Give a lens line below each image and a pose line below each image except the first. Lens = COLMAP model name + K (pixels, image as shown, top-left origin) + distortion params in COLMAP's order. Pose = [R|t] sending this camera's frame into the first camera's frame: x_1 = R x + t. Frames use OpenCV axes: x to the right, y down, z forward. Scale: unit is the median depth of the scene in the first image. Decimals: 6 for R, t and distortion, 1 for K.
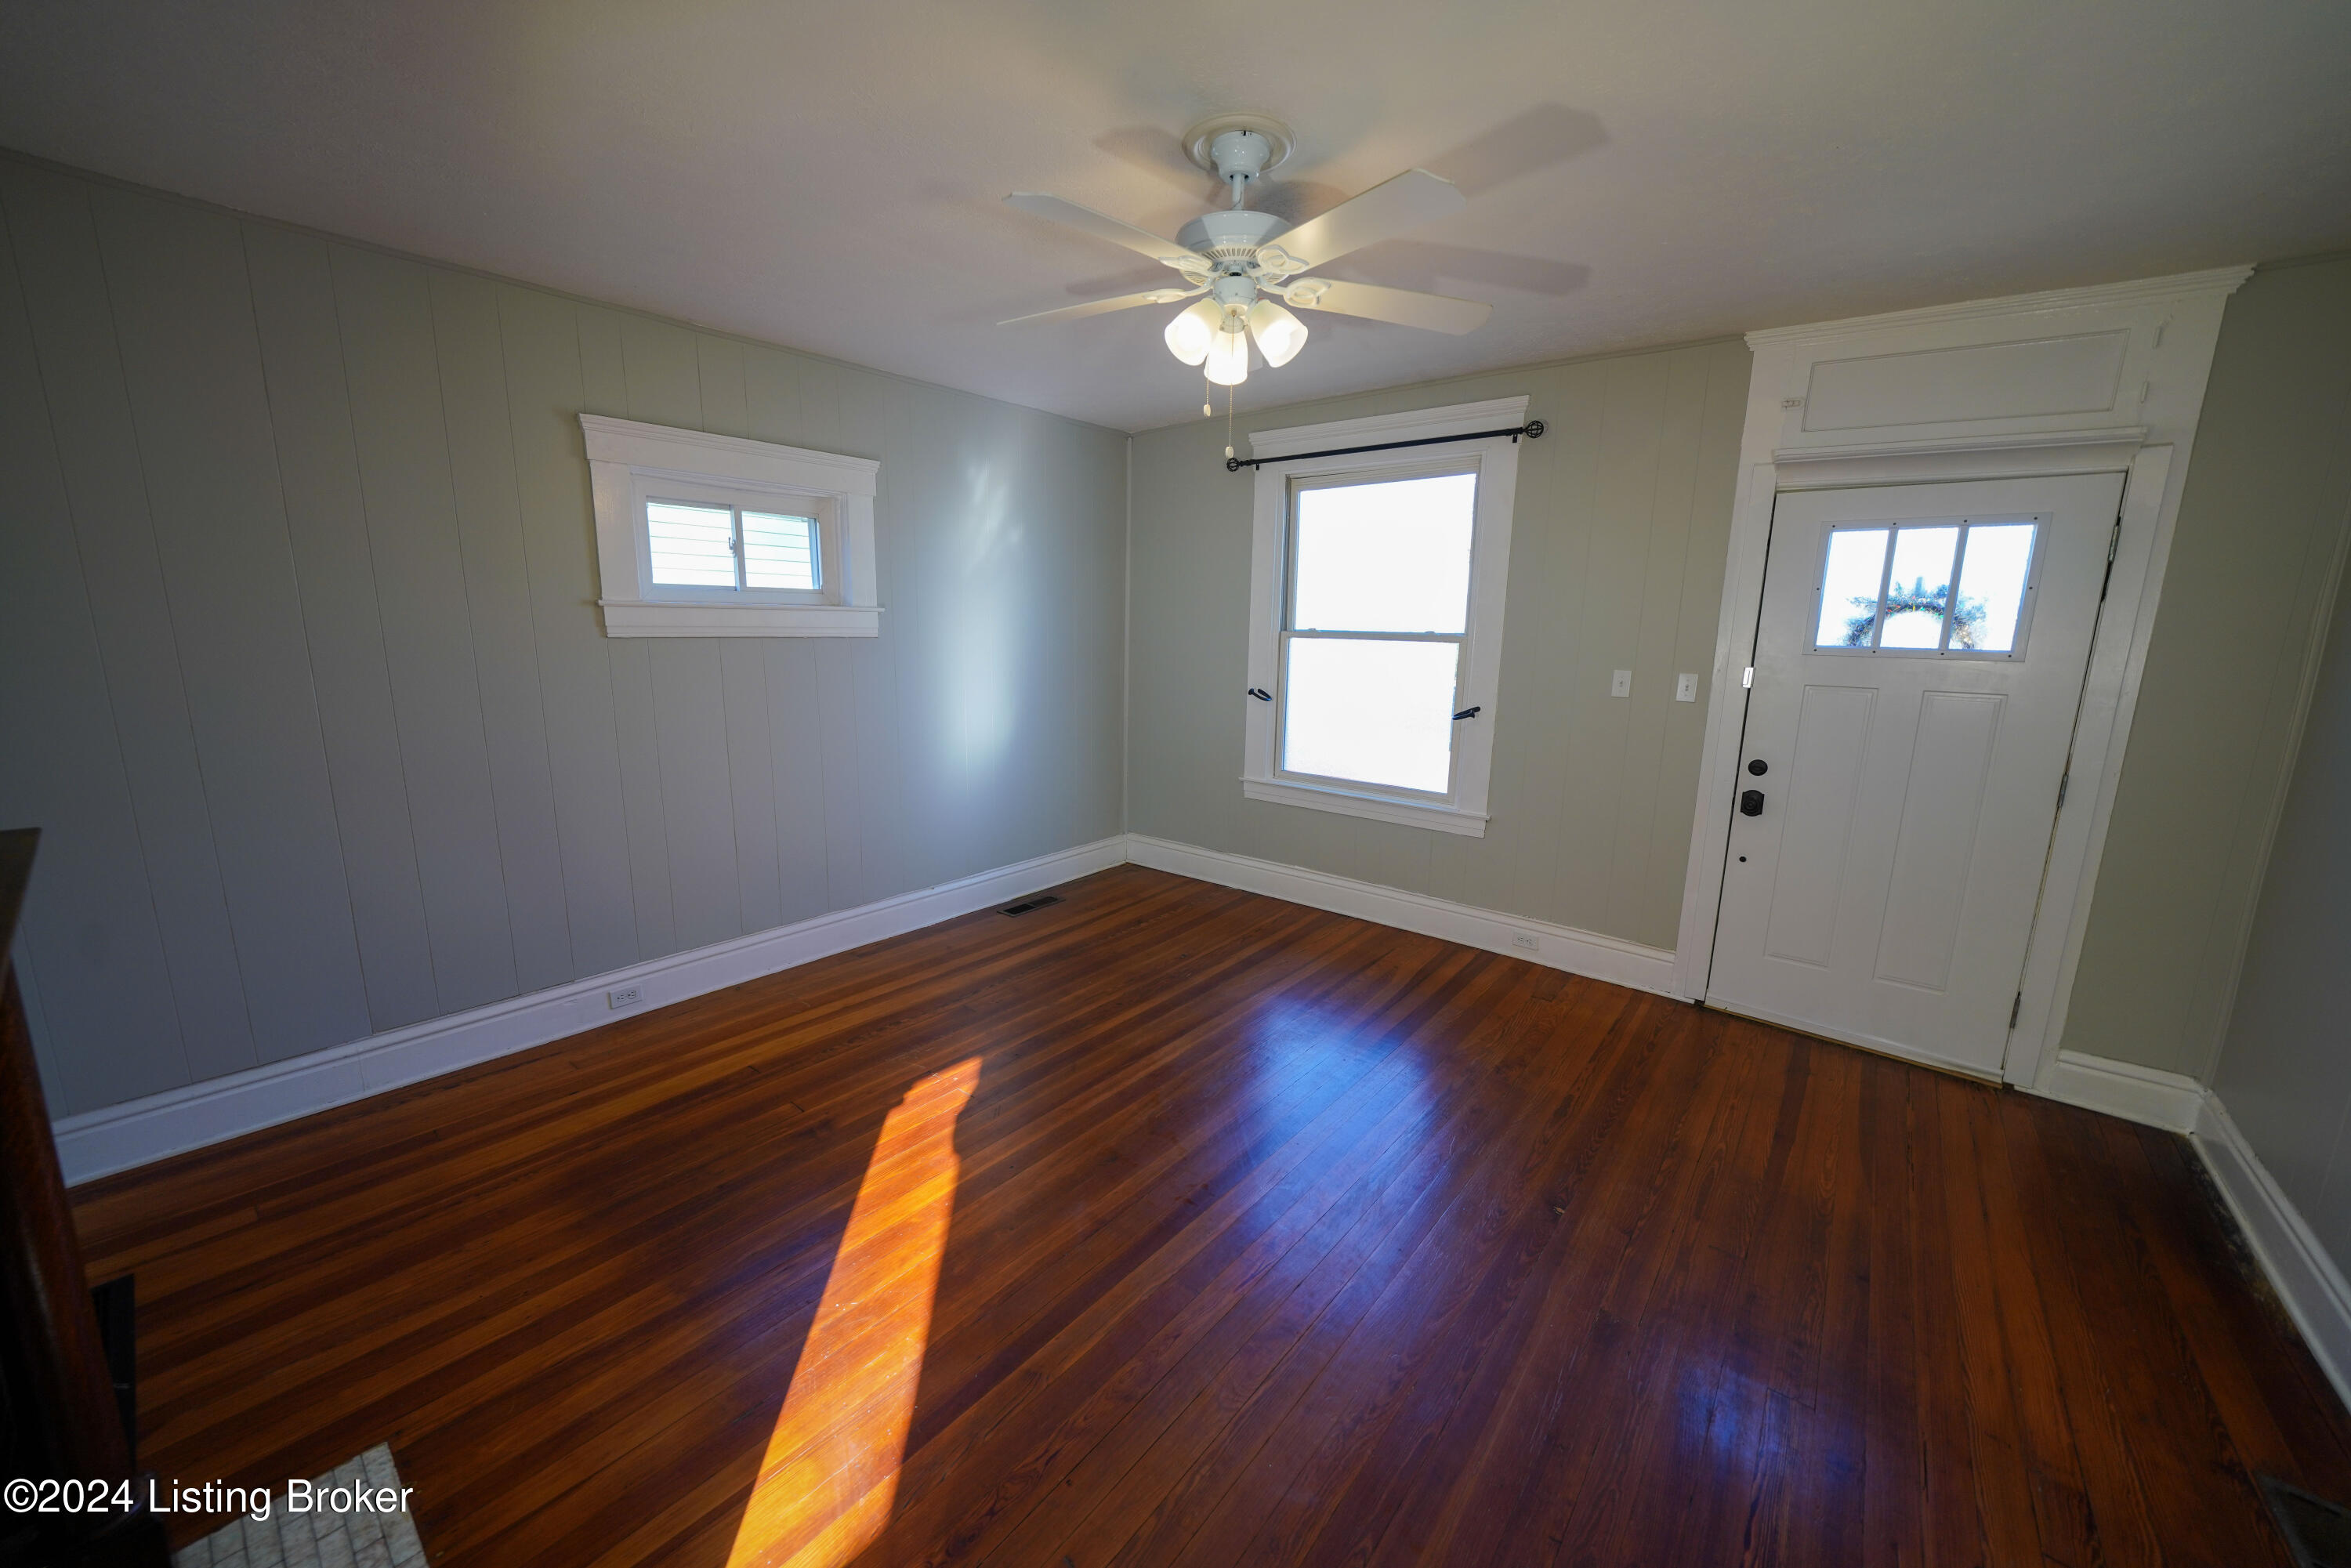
lens RADIAL K [[877.7, 0, 1155.9], [0, 877.7, 783.2], [0, 0, 1]] dist [-0.002167, -0.000213]
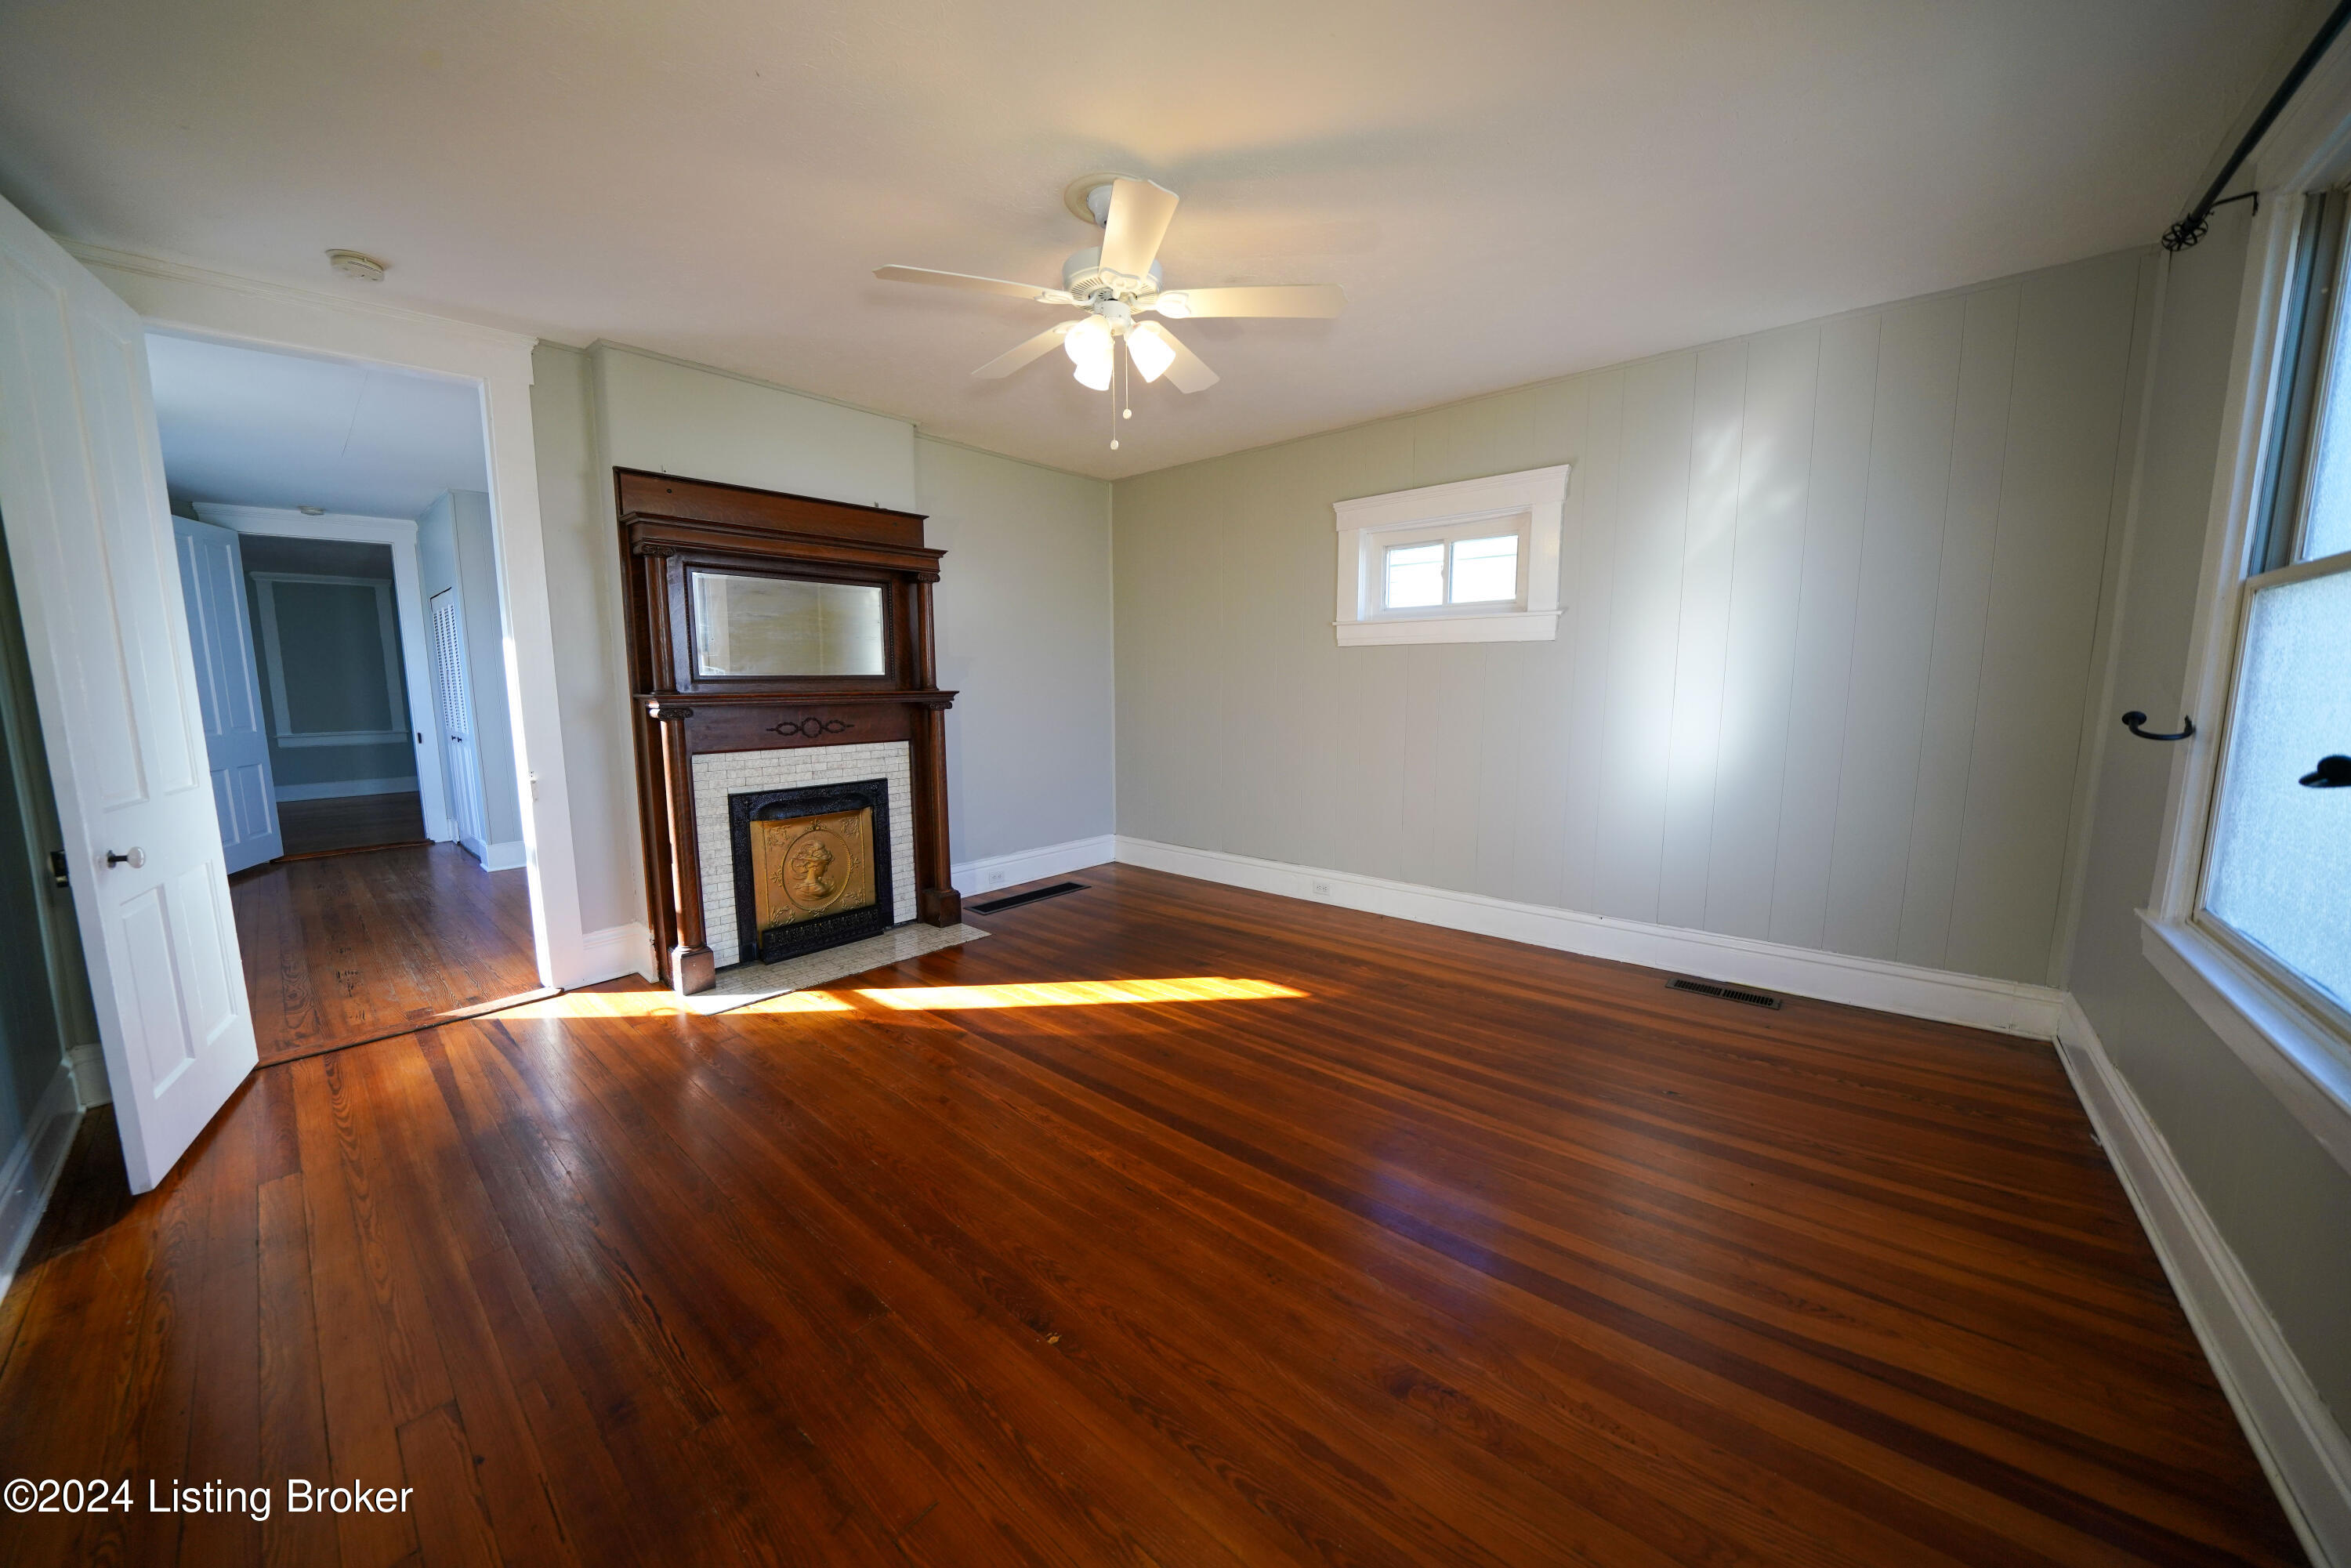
lens RADIAL K [[809.1, 0, 1154.7], [0, 809.1, 787.6], [0, 0, 1]] dist [-0.020180, 0.000572]
pose [[-0.035232, 0.114930, -0.992749, 0.724350], [-0.180213, 0.976351, 0.119428, -0.035068], [0.982997, 0.183113, -0.013687, 0.686880]]
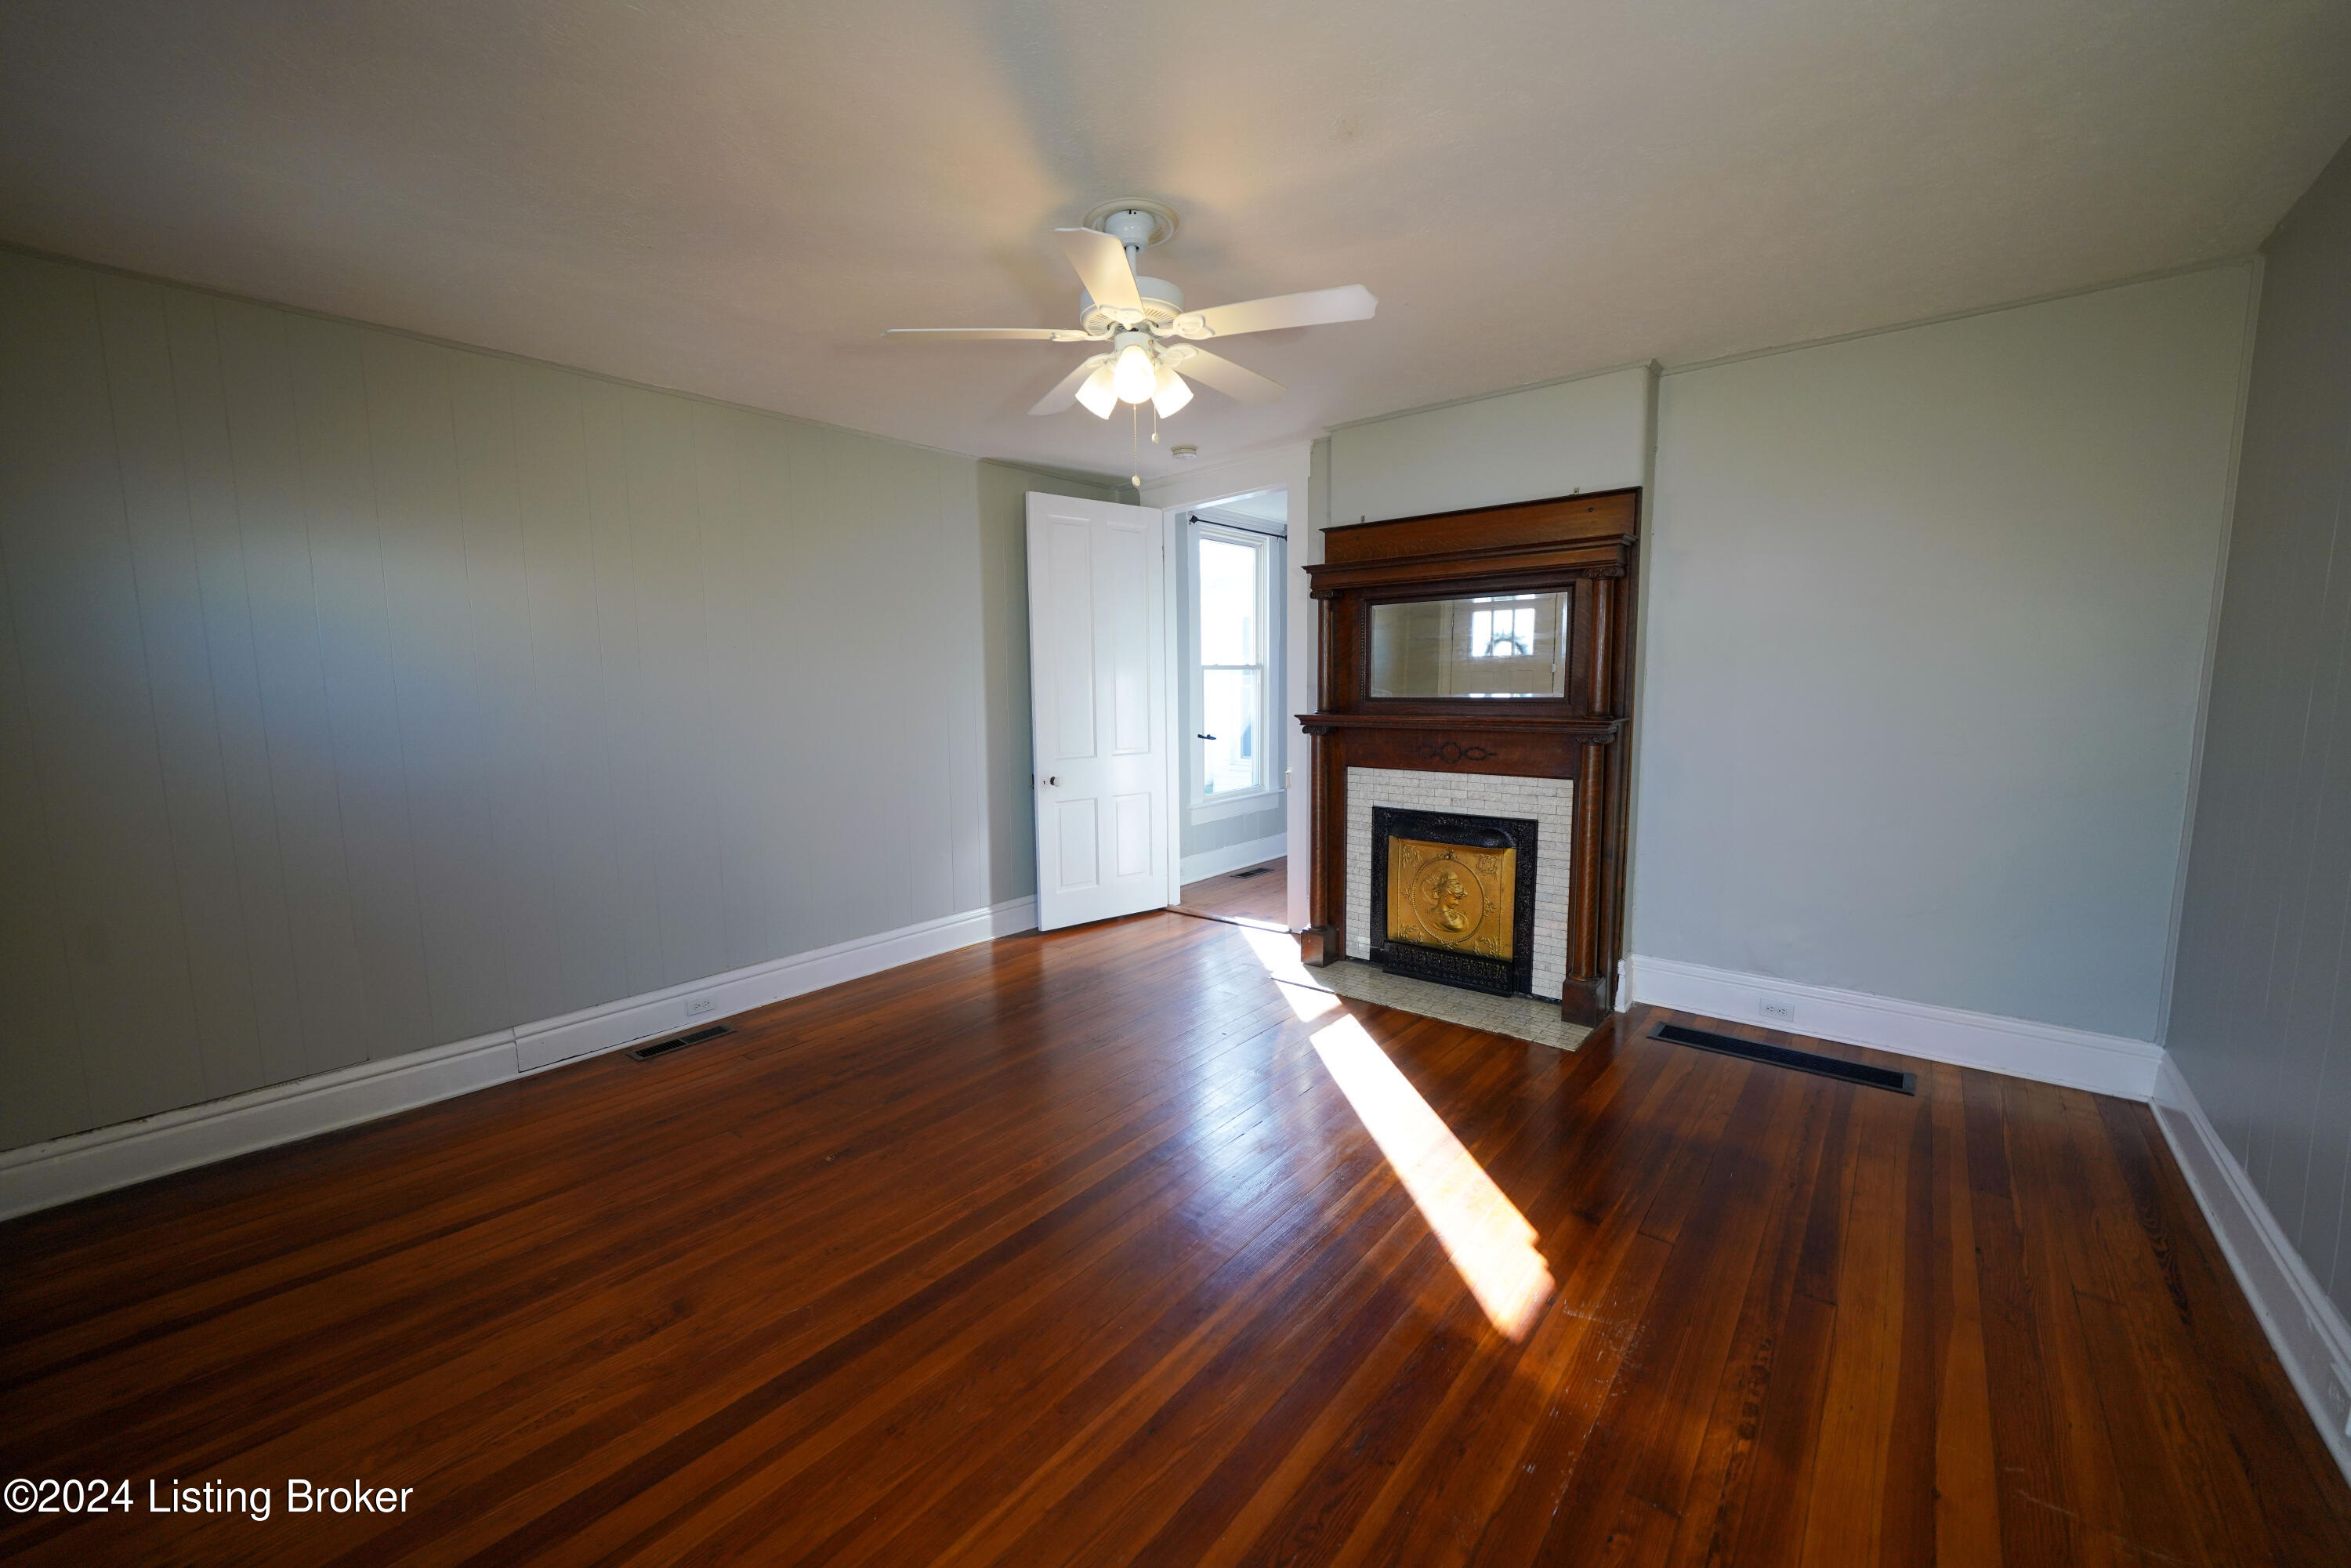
lens RADIAL K [[889.6, 0, 1165.7], [0, 889.6, 800.6], [0, 0, 1]] dist [-0.006944, -0.000156]
pose [[-0.999857, -0.006018, 0.015789, 0.015924], [-0.000807, 0.950376, 0.311103, -0.195823], [-0.016877, 0.311046, -0.950245, 1.307755]]
